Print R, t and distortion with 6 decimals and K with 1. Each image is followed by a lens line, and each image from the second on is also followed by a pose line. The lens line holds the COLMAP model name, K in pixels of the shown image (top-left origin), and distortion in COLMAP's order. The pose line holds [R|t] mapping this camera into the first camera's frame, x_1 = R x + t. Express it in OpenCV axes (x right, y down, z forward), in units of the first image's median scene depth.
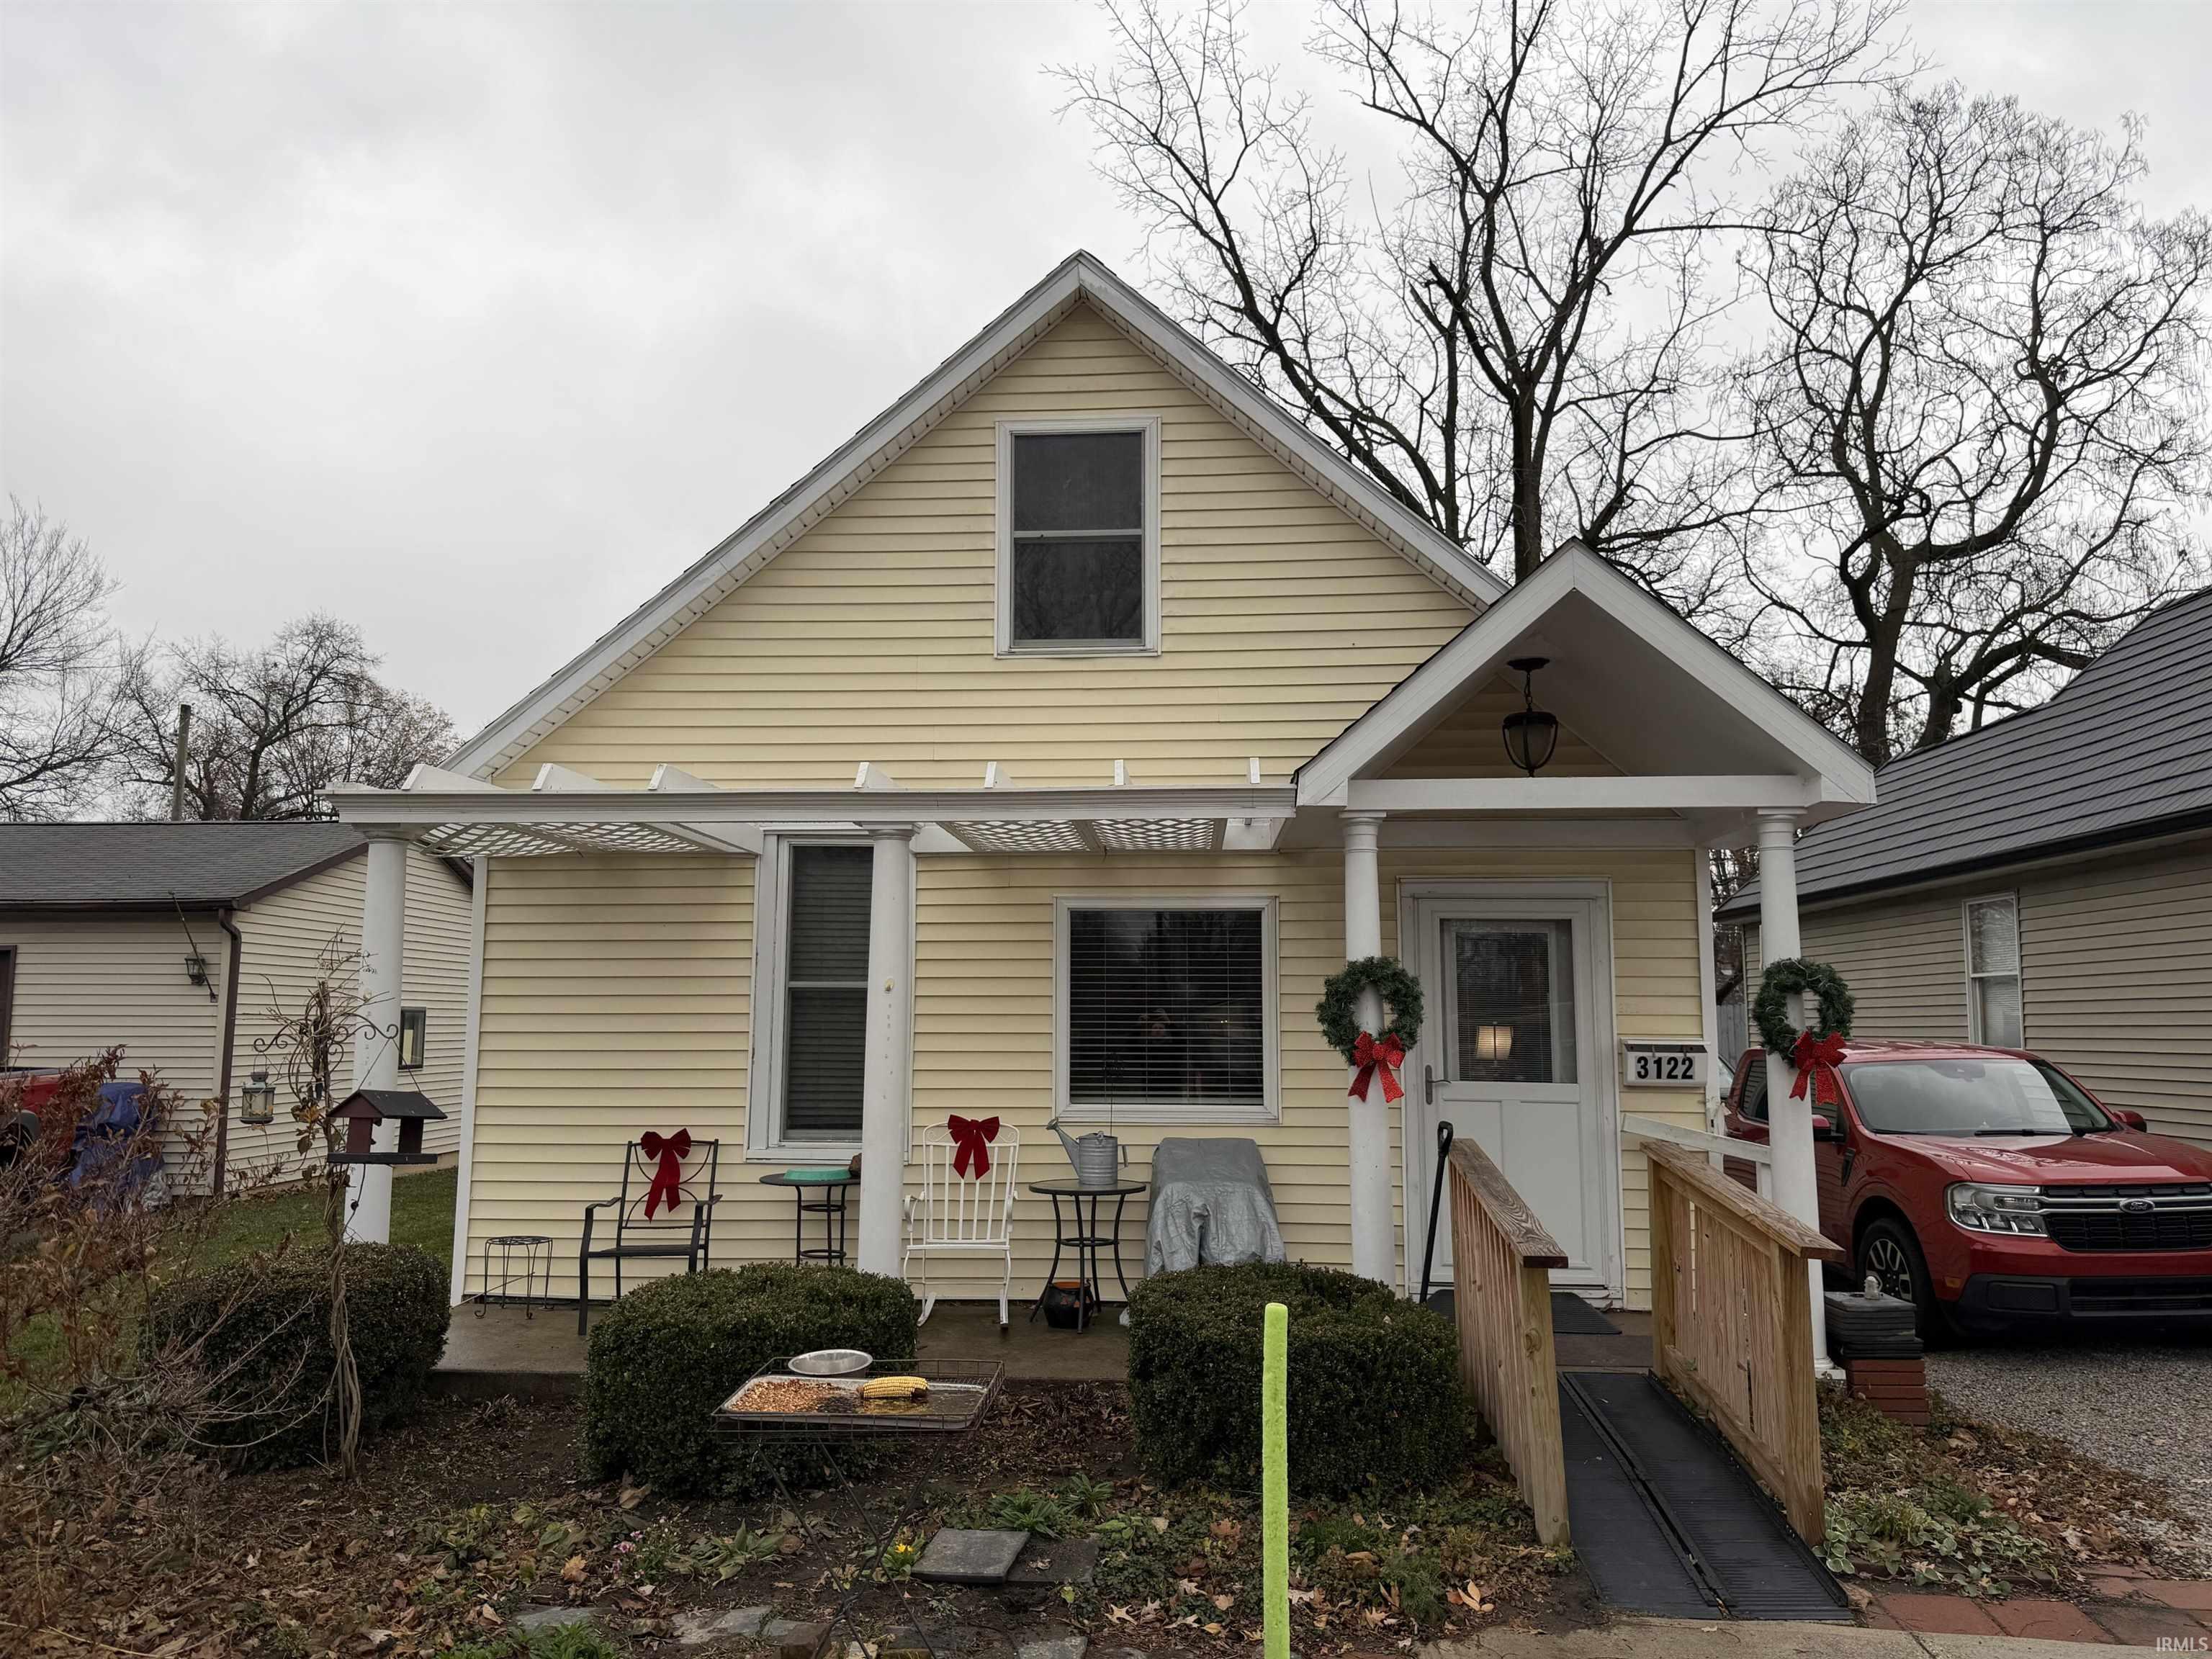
lens RADIAL K [[1551.7, 0, 1106.0], [0, 1551.7, 829.5], [0, 0, 1]] dist [-0.002485, 0.001745]
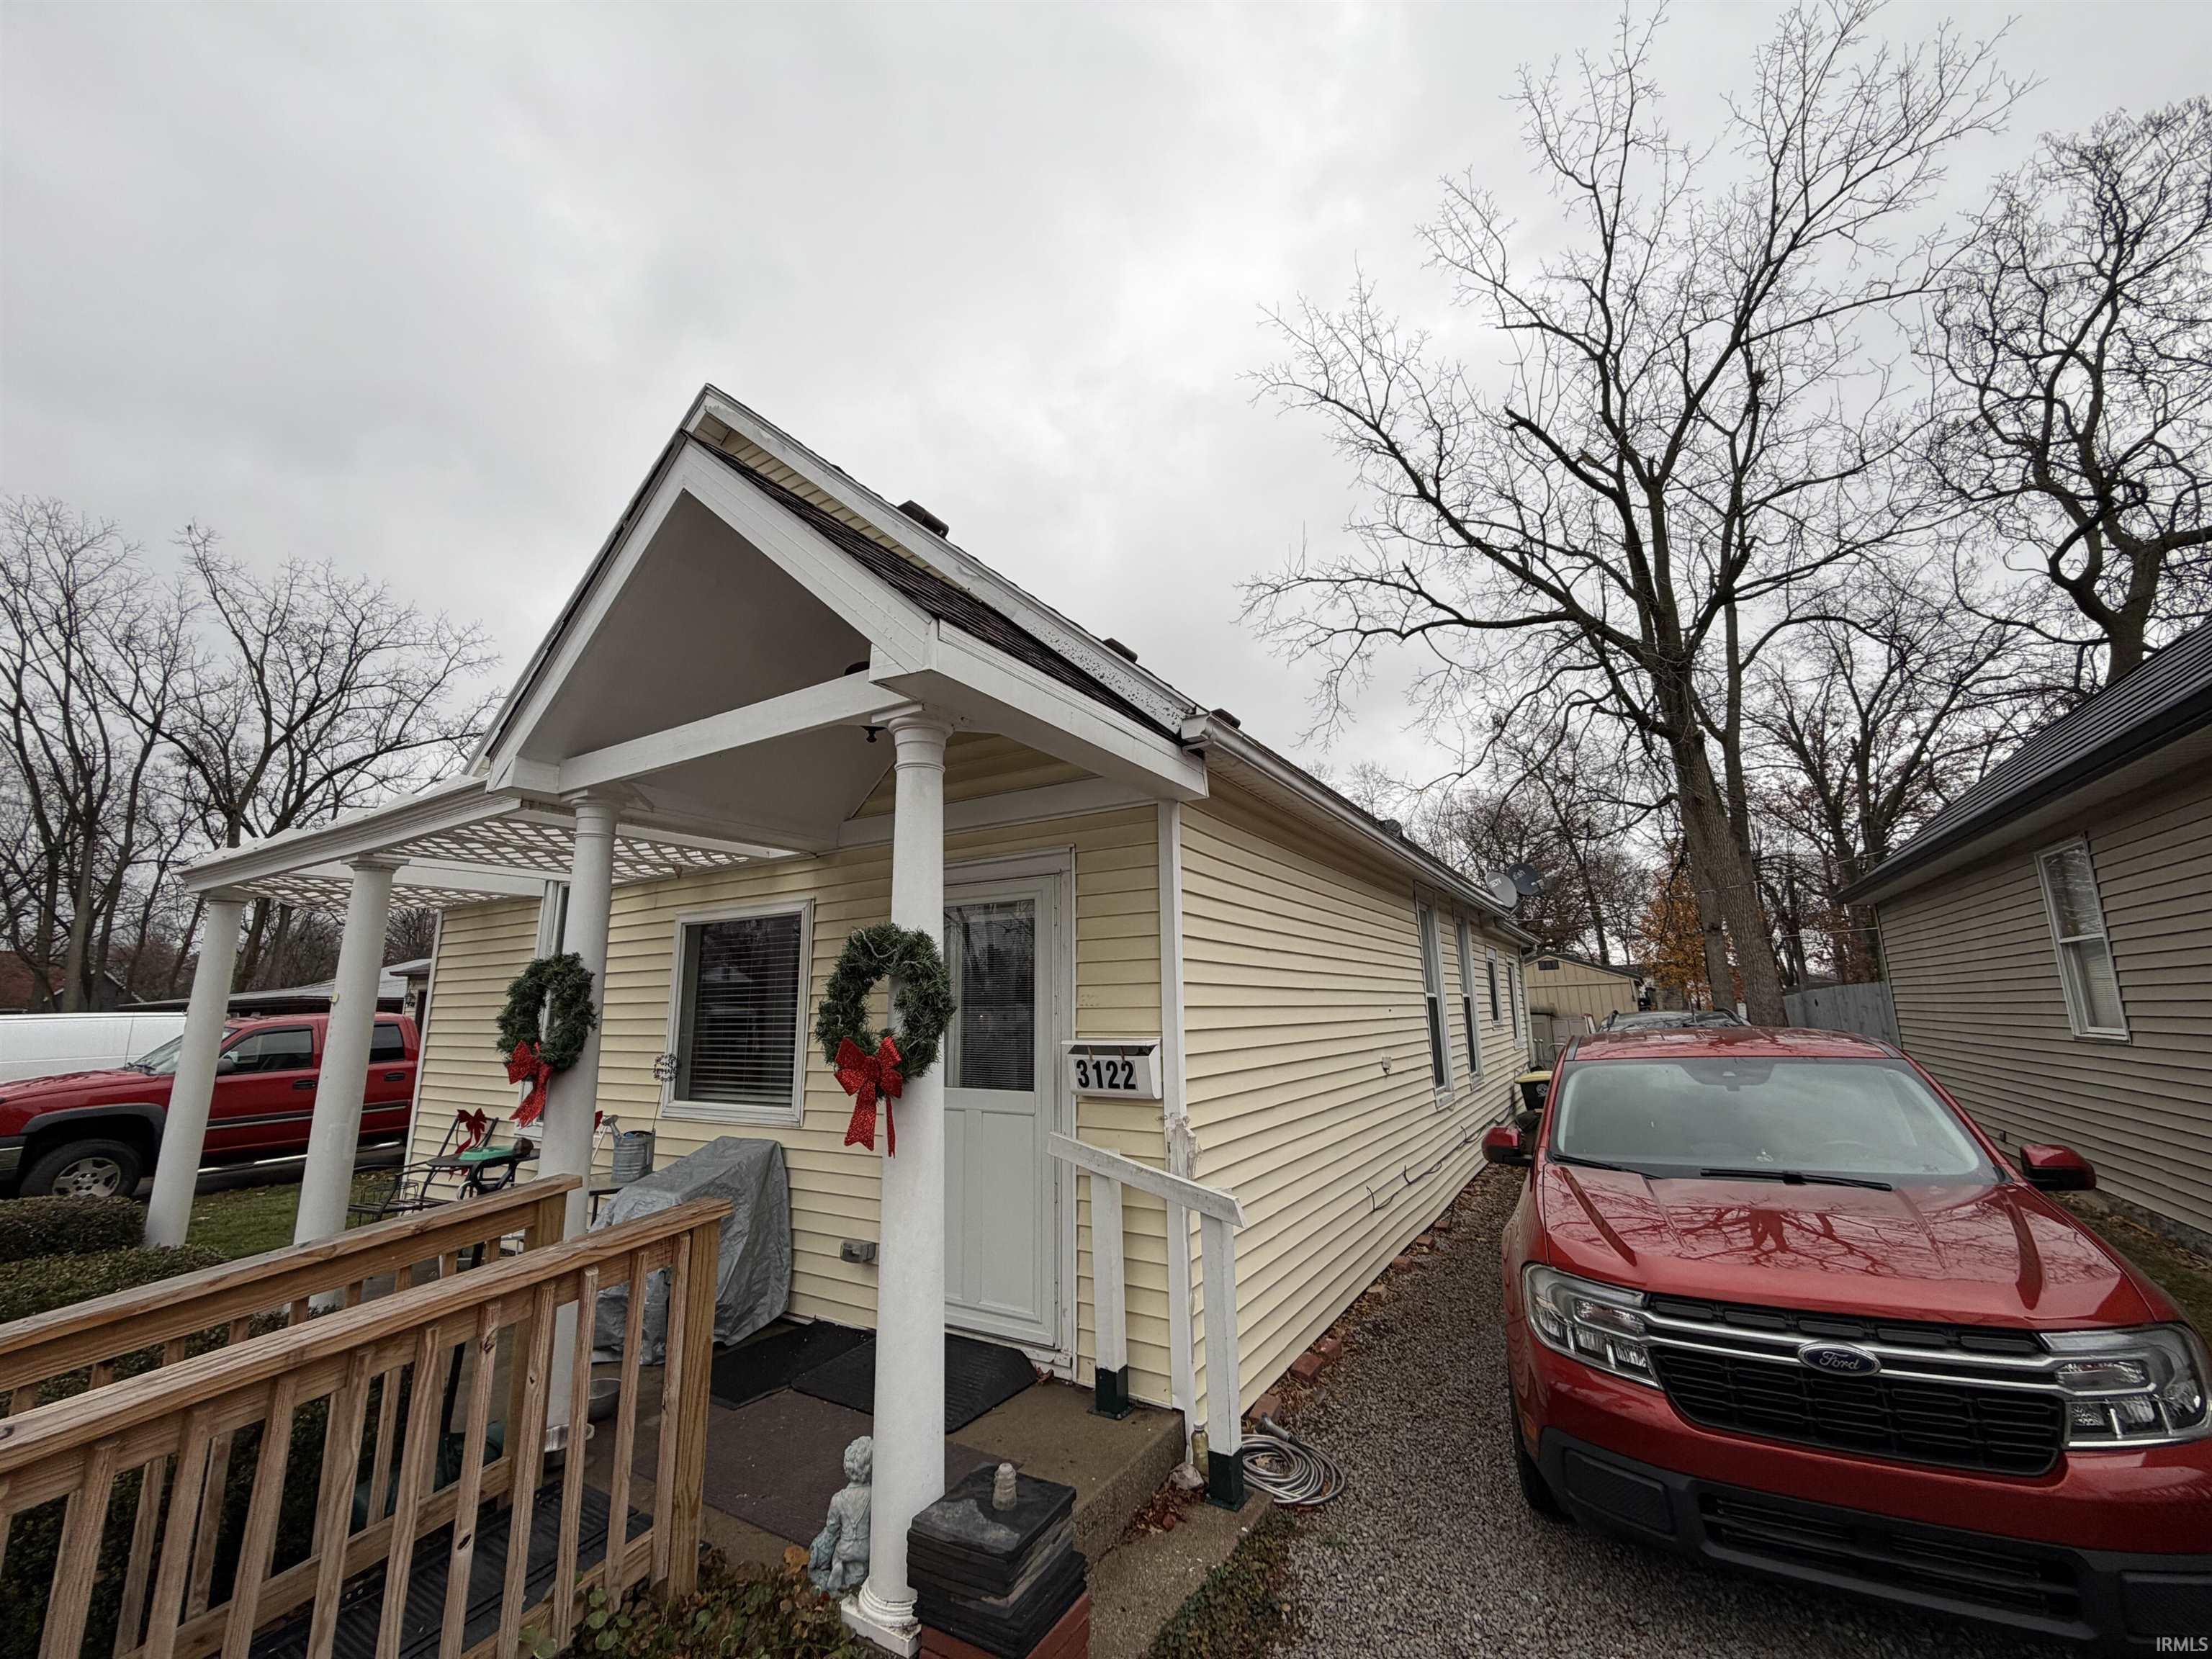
lens RADIAL K [[883.0, 0, 1096.8], [0, 883.0, 829.7], [0, 0, 1]] dist [-0.000571, 0.000879]
pose [[0.882542, -0.110885, -0.456973, 0.535213], [0.076152, 0.992674, -0.093804, 0.065063], [0.464027, 0.047987, 0.884521, 0.542842]]
